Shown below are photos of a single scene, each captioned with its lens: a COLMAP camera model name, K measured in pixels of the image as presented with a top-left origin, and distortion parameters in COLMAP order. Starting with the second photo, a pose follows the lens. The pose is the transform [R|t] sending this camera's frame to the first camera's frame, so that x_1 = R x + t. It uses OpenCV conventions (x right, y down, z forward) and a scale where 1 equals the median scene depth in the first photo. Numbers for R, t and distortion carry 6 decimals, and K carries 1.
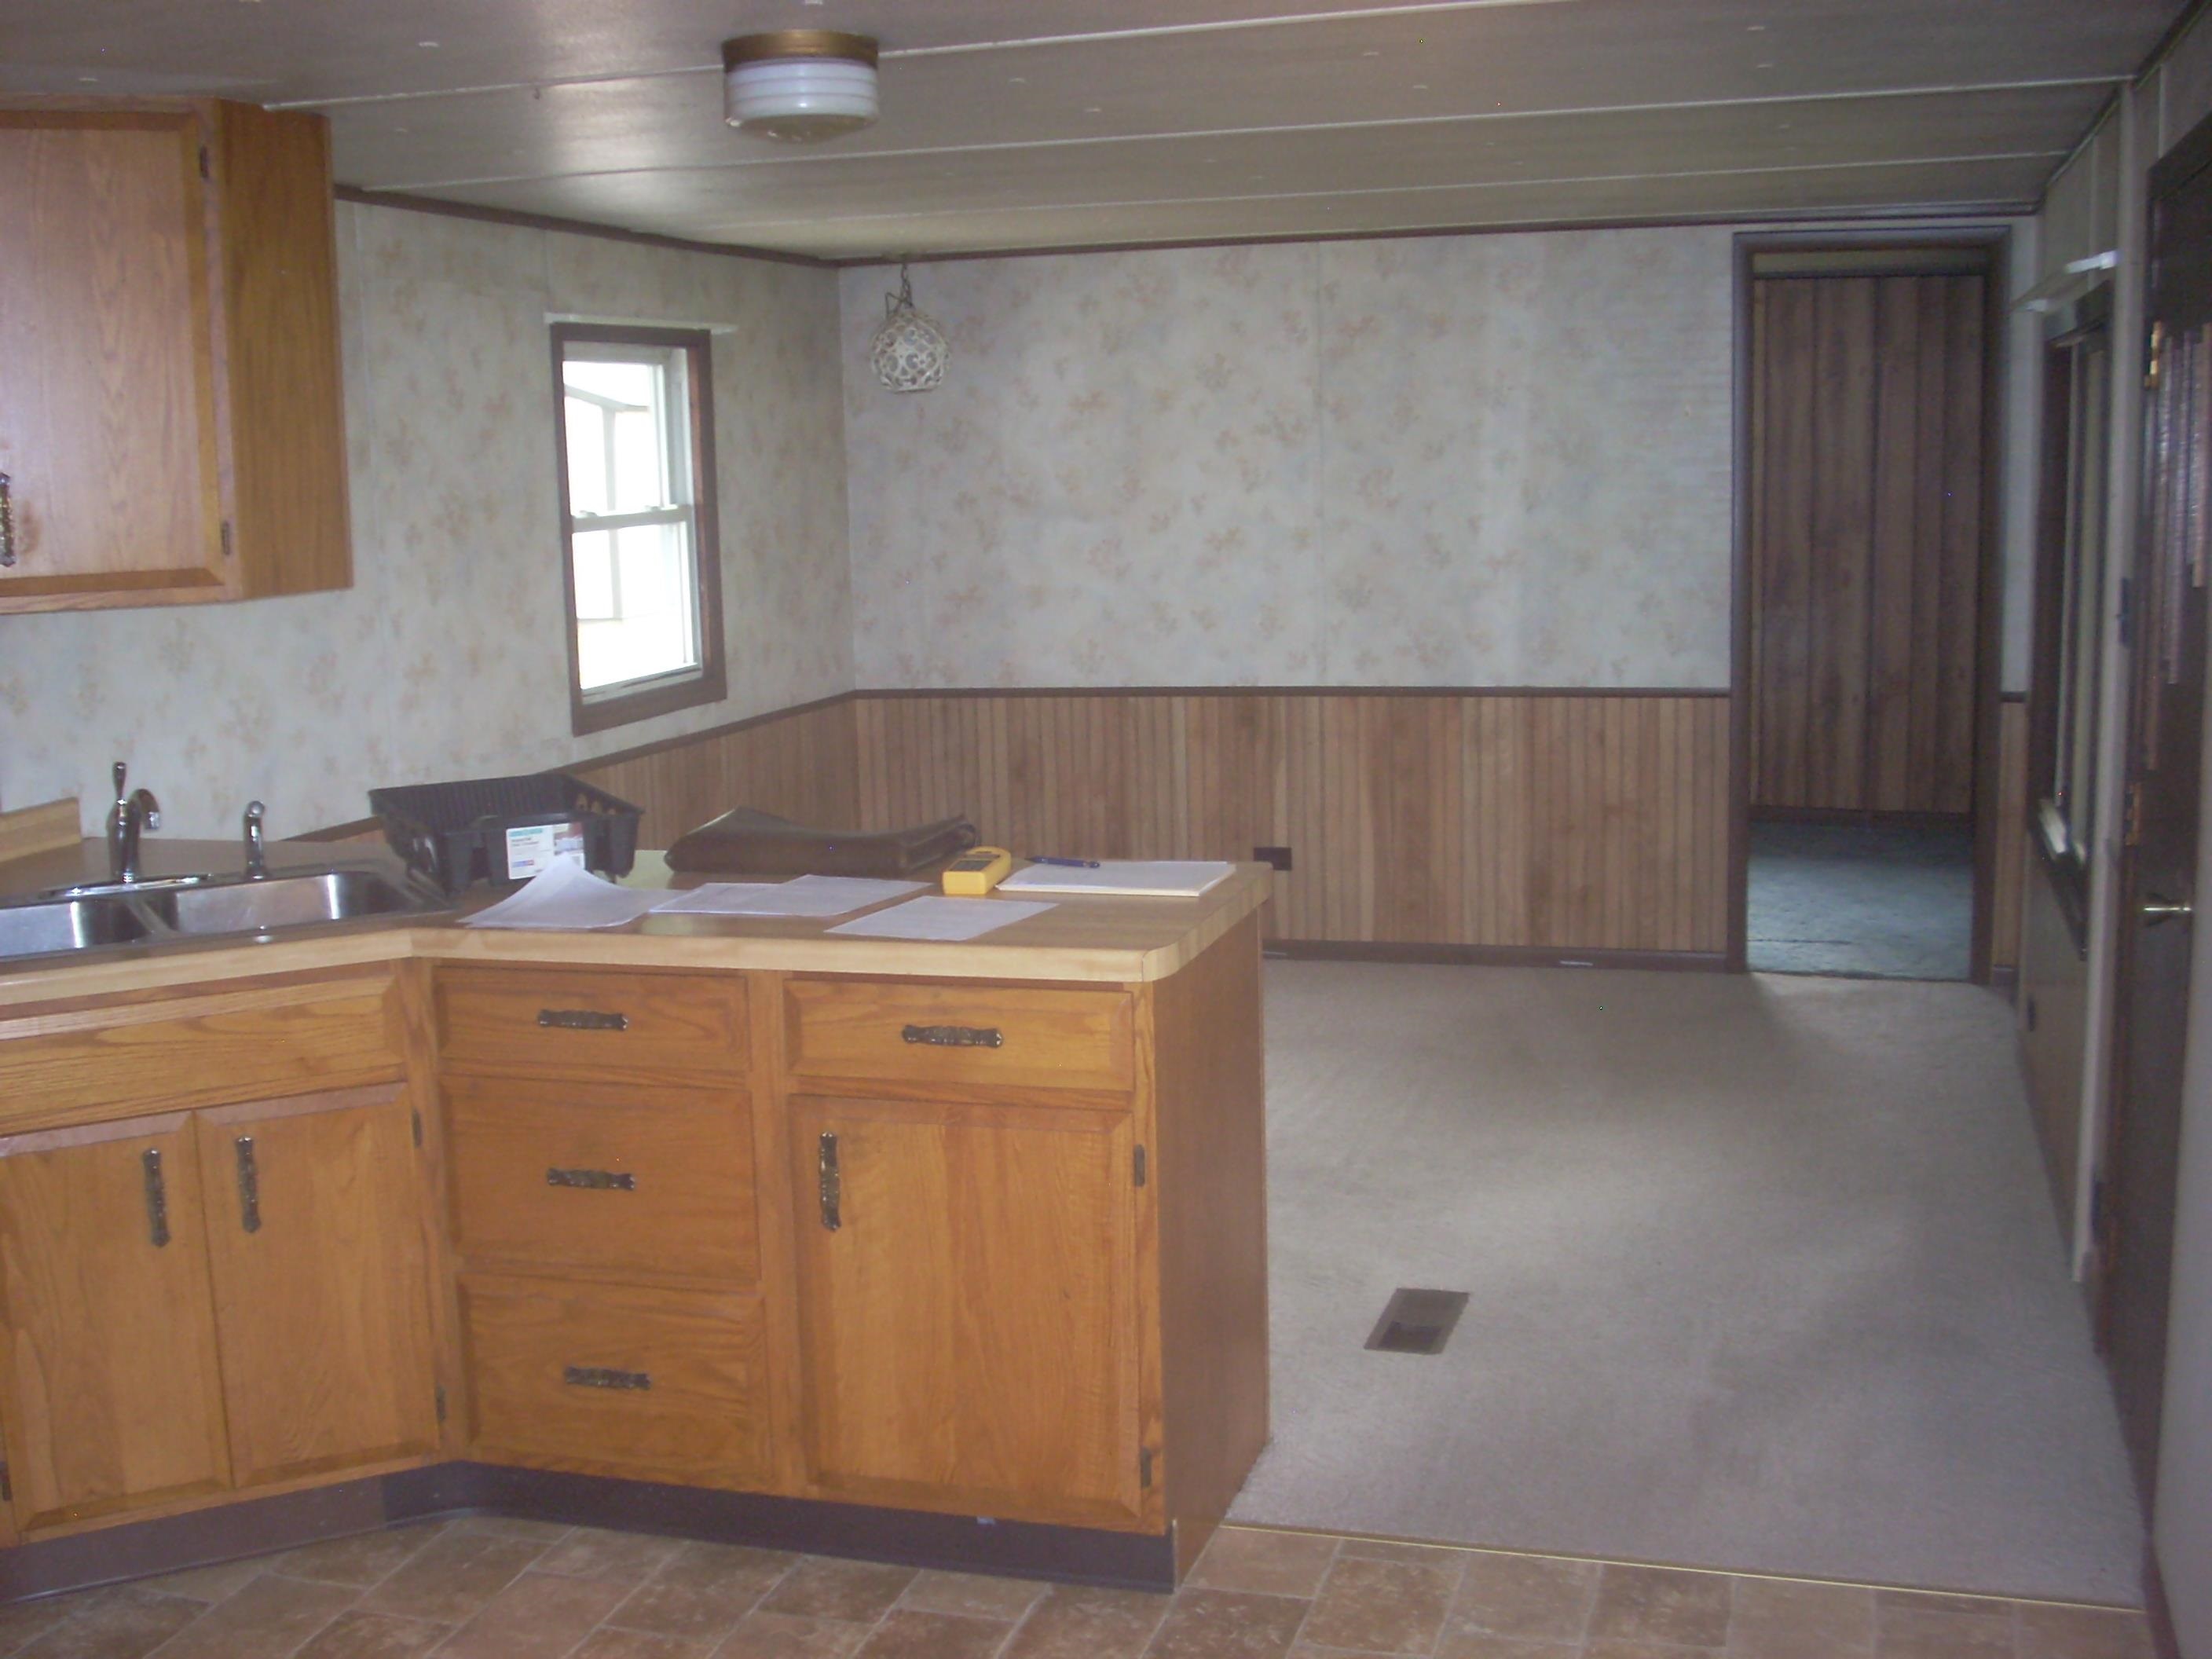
lens RADIAL K [[2512.6, 0, 1106.2], [0, 2512.6, 843.8], [0, 0, 1]] dist [-0.126167, 0.035035]
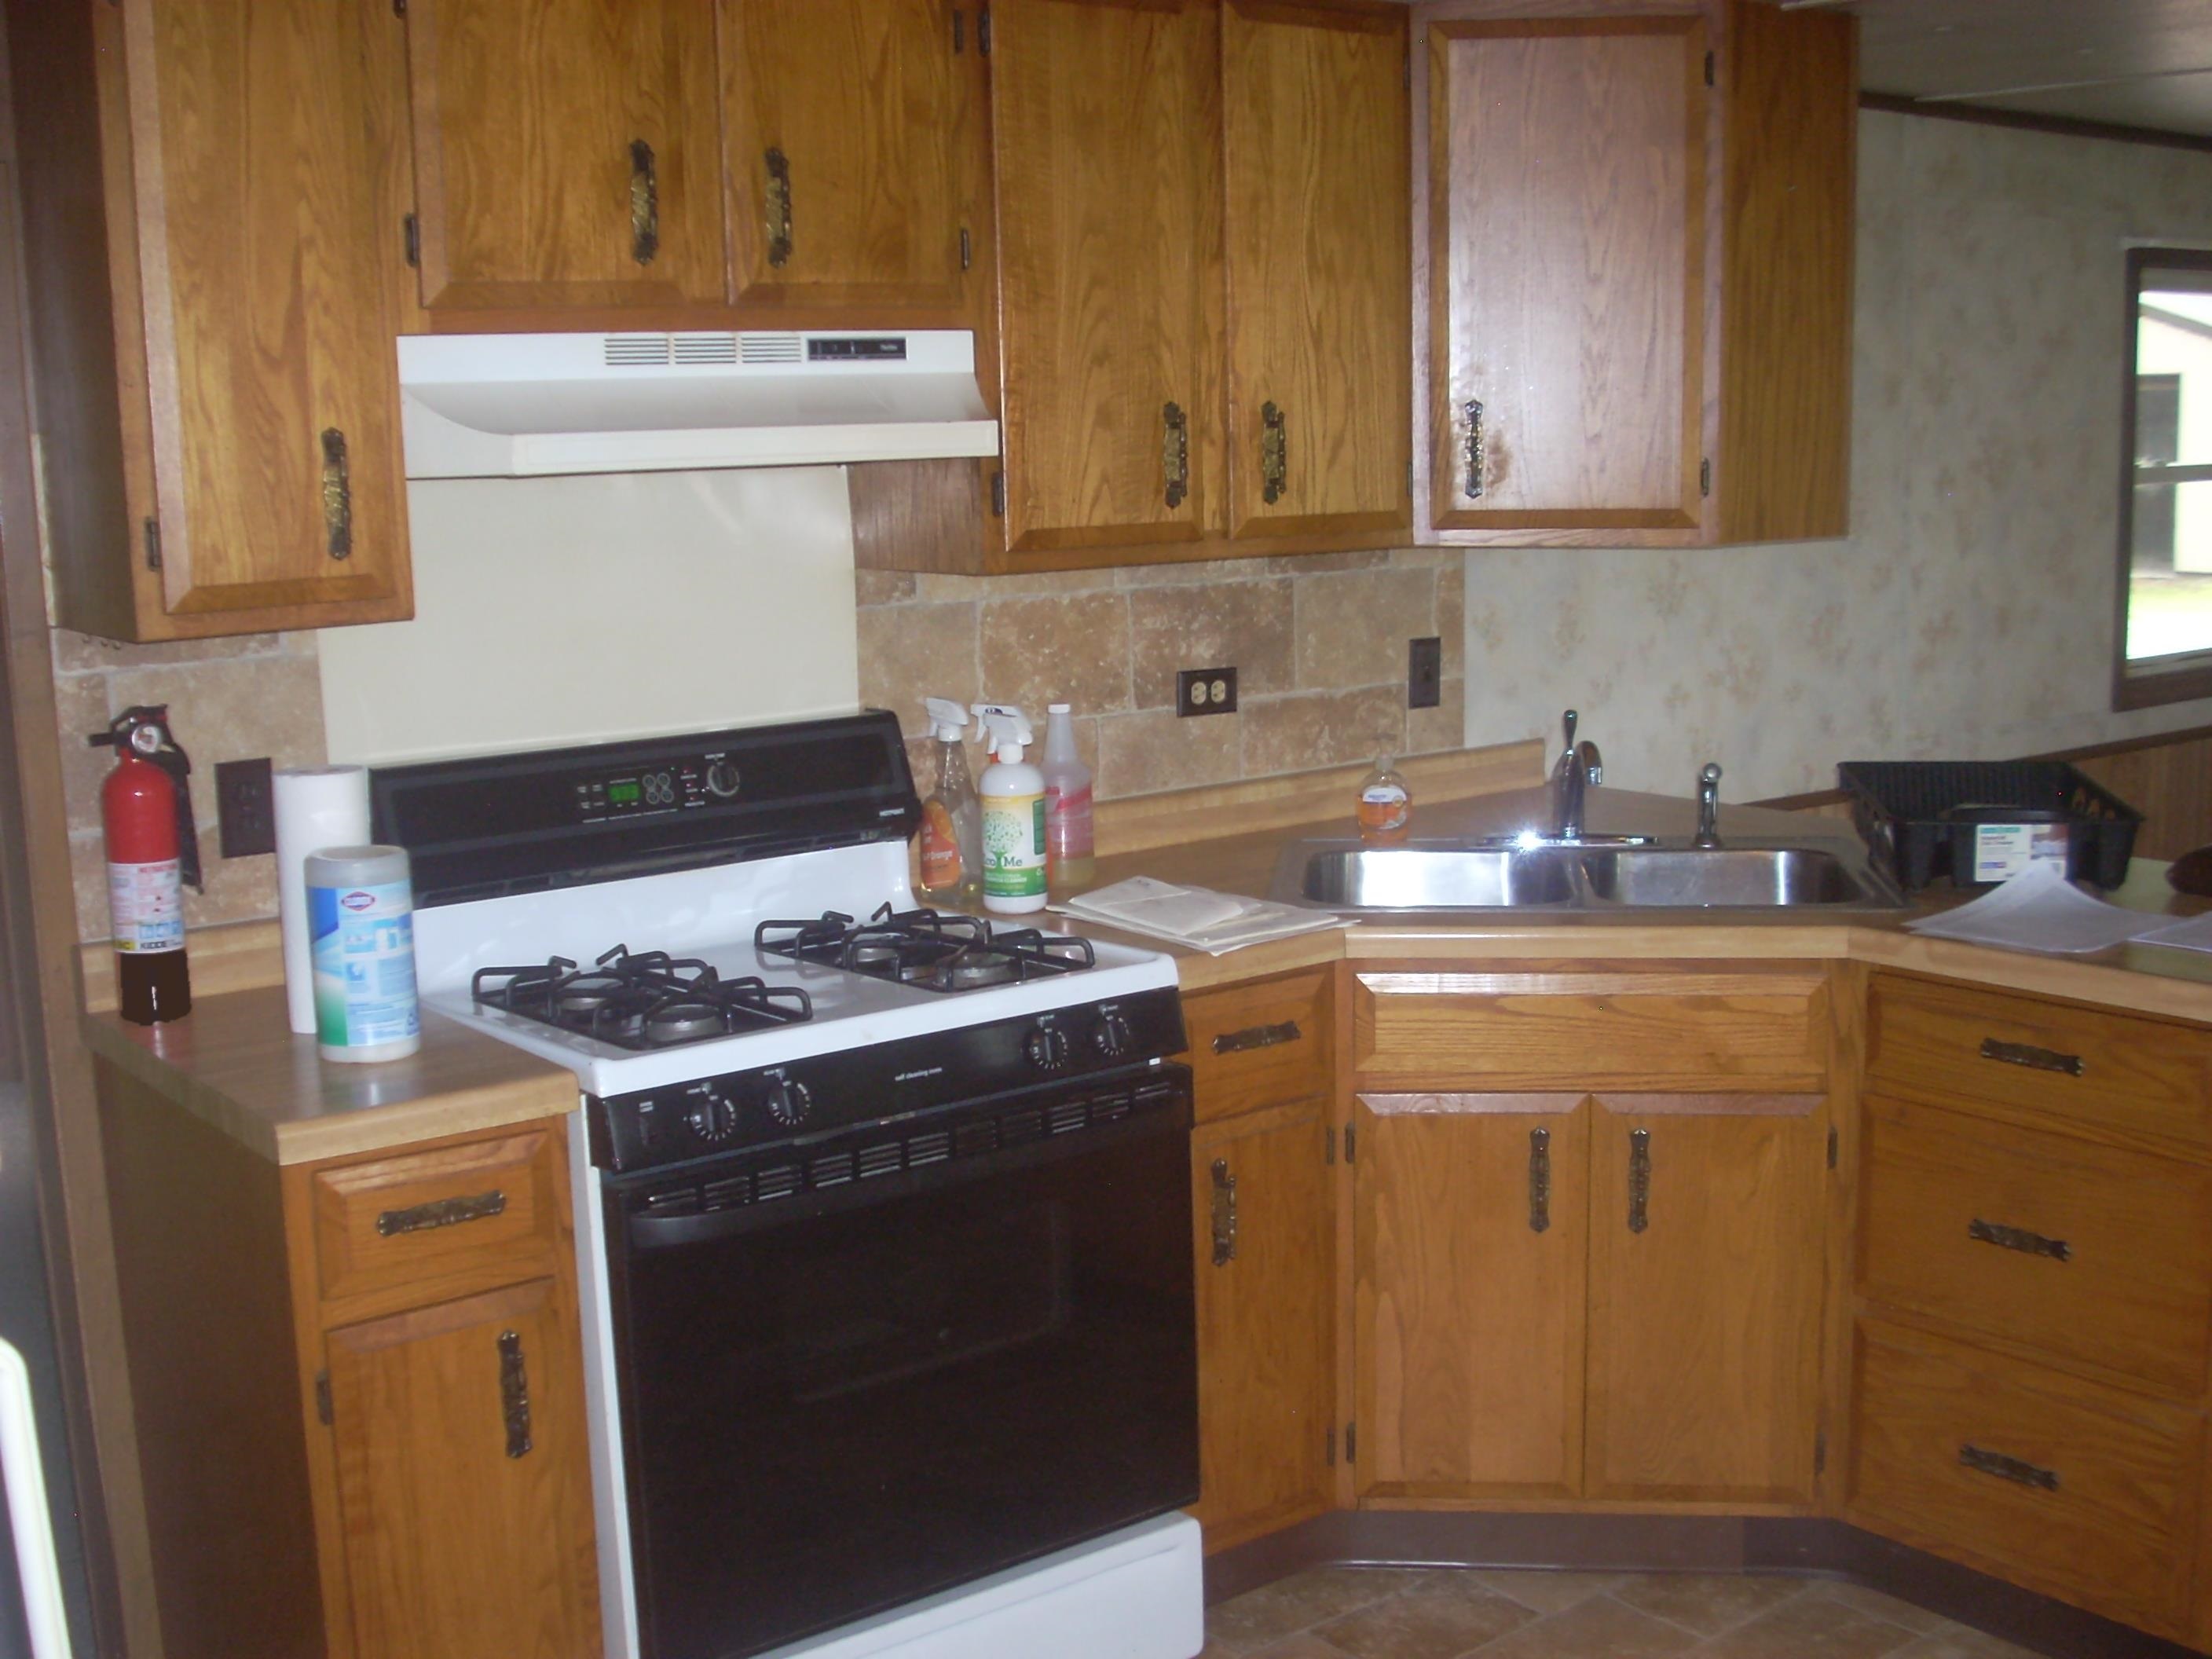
lens RADIAL K [[2512.6, 0, 1106.2], [0, 2512.6, 843.8], [0, 0, 1]] dist [-0.126167, 0.035035]
pose [[0.808731, 0.108494, -0.578086, 0.014588], [-0.092510, 0.994071, 0.057146, -0.019443], [0.580858, 0.007263, 0.813973, 0.109834]]
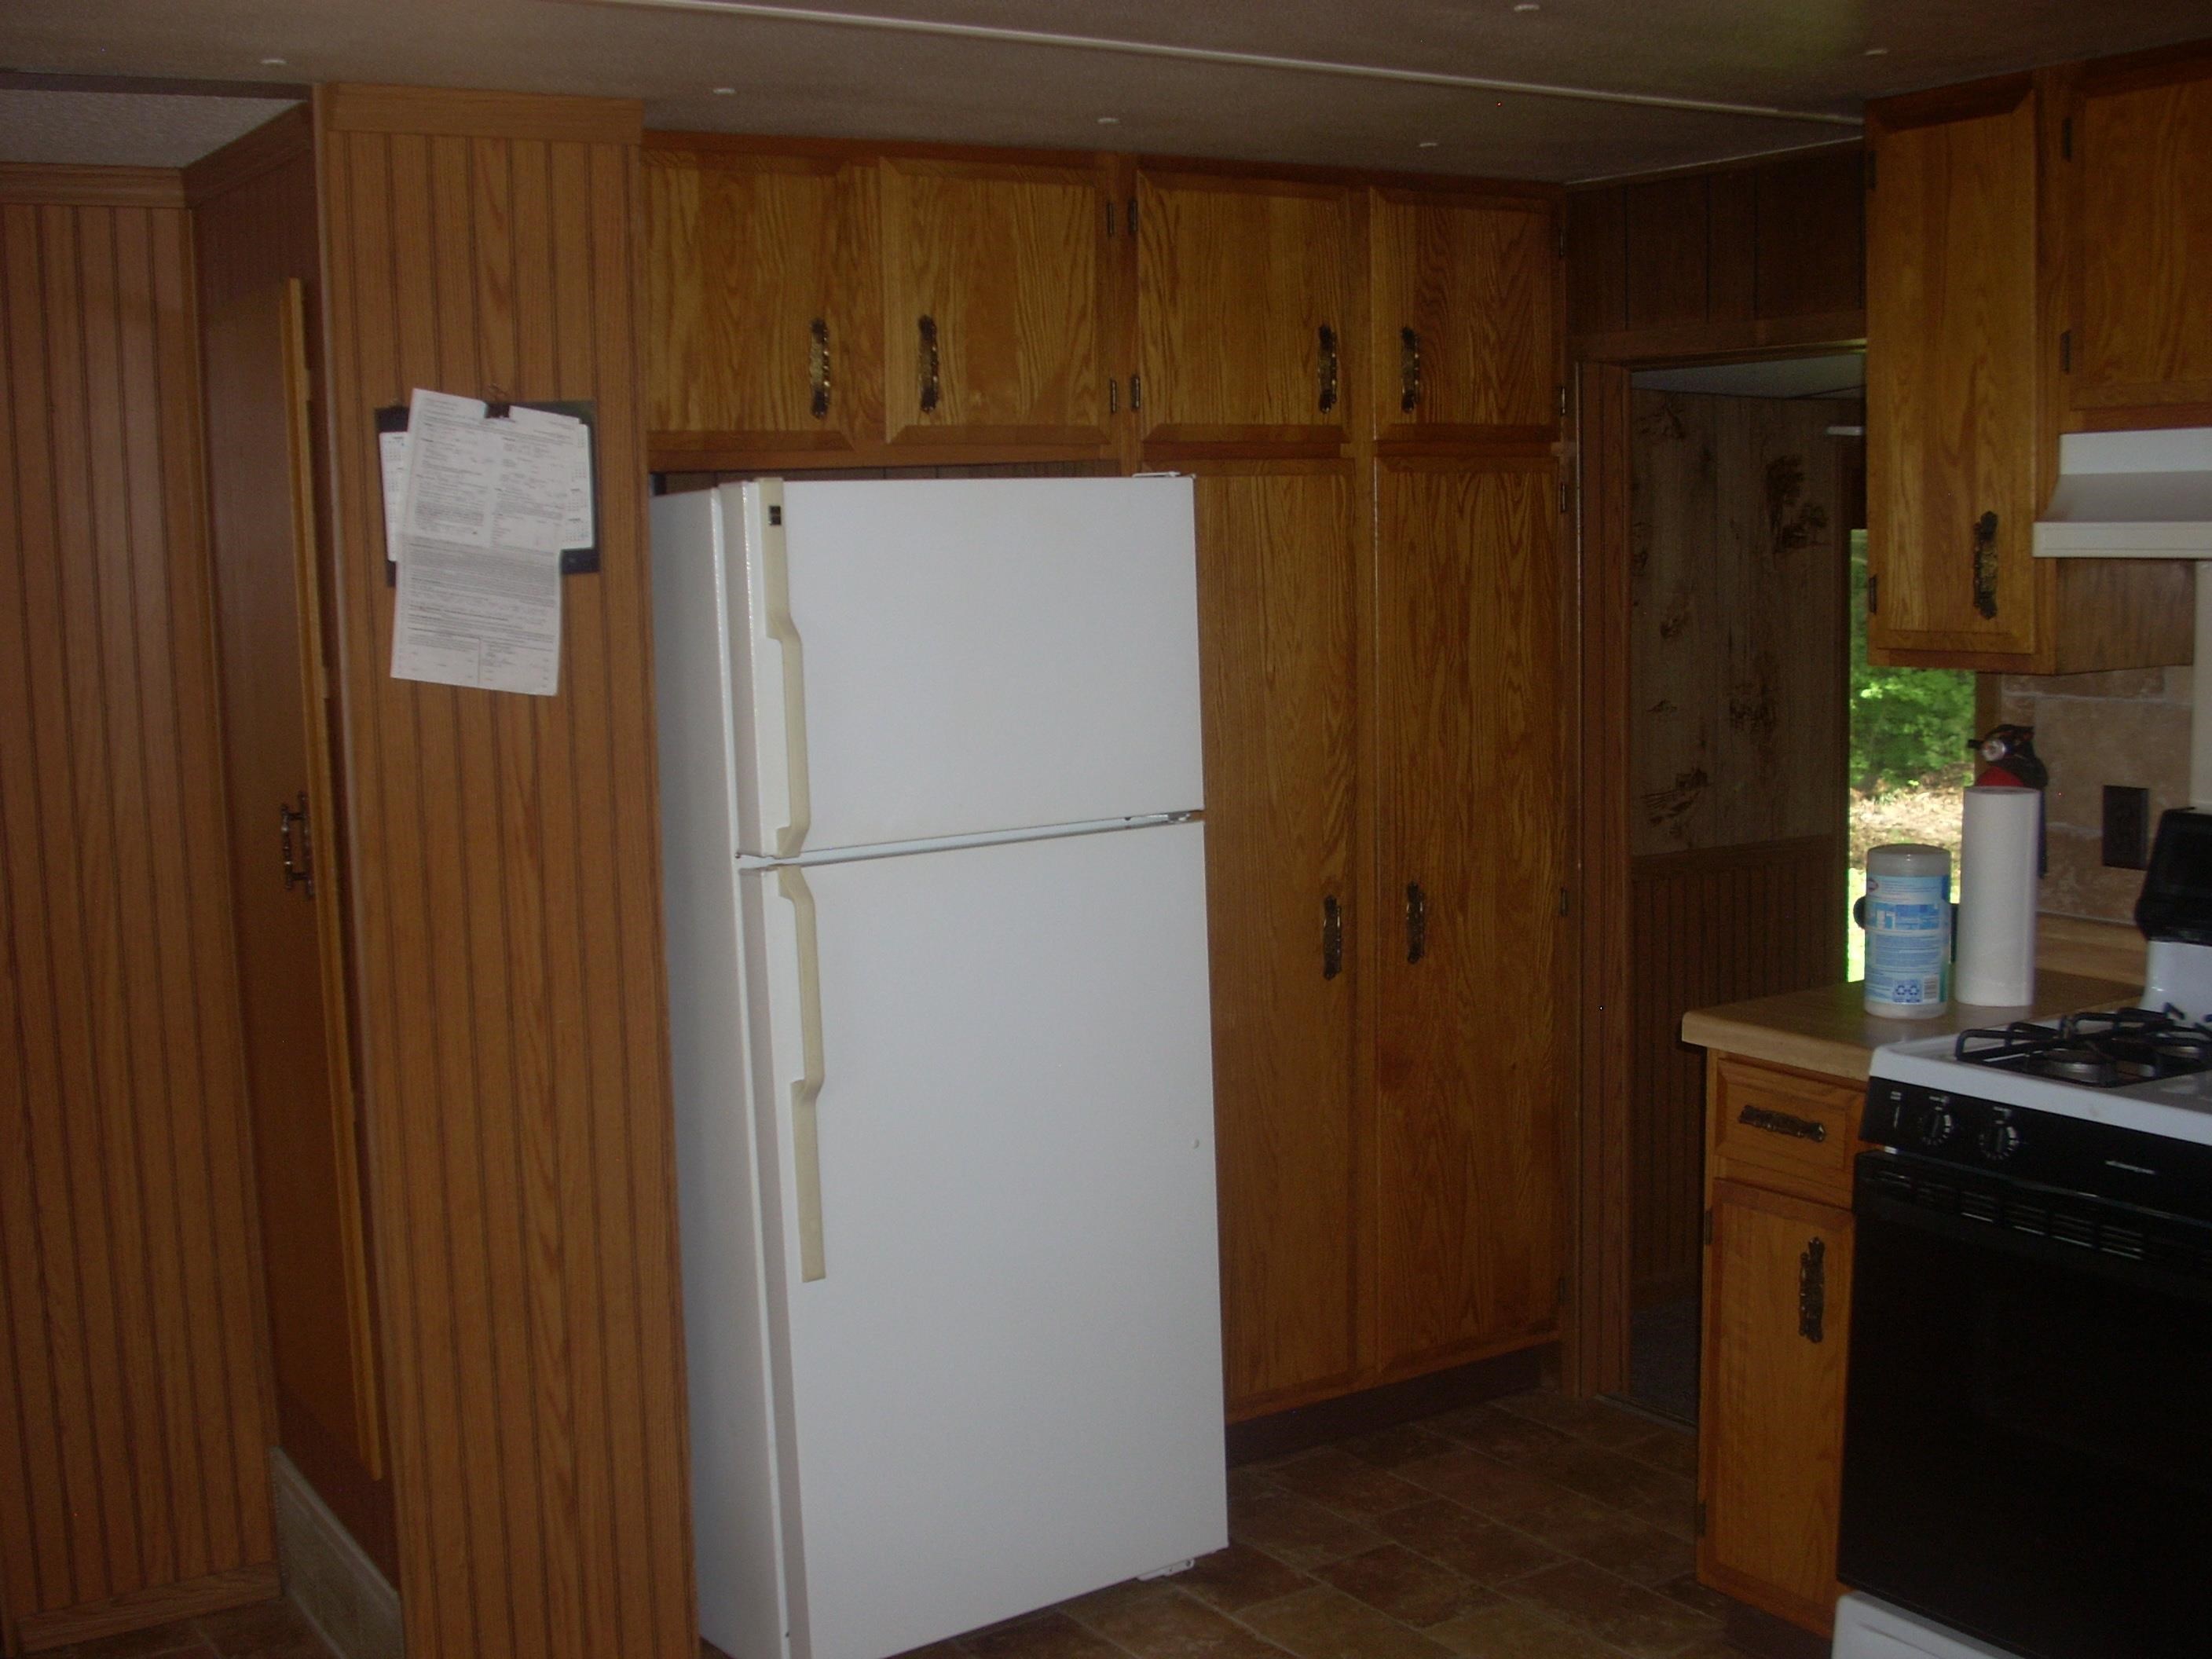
lens RADIAL K [[2512.6, 0, 1106.2], [0, 2512.6, 843.8], [0, 0, 1]] dist [-0.126167, 0.035035]
pose [[-0.643204, 0.138938, -0.752984, 0.370172], [-0.079375, 0.966003, 0.246045, -0.197959], [0.761570, 0.218025, -0.610309, 1.136634]]
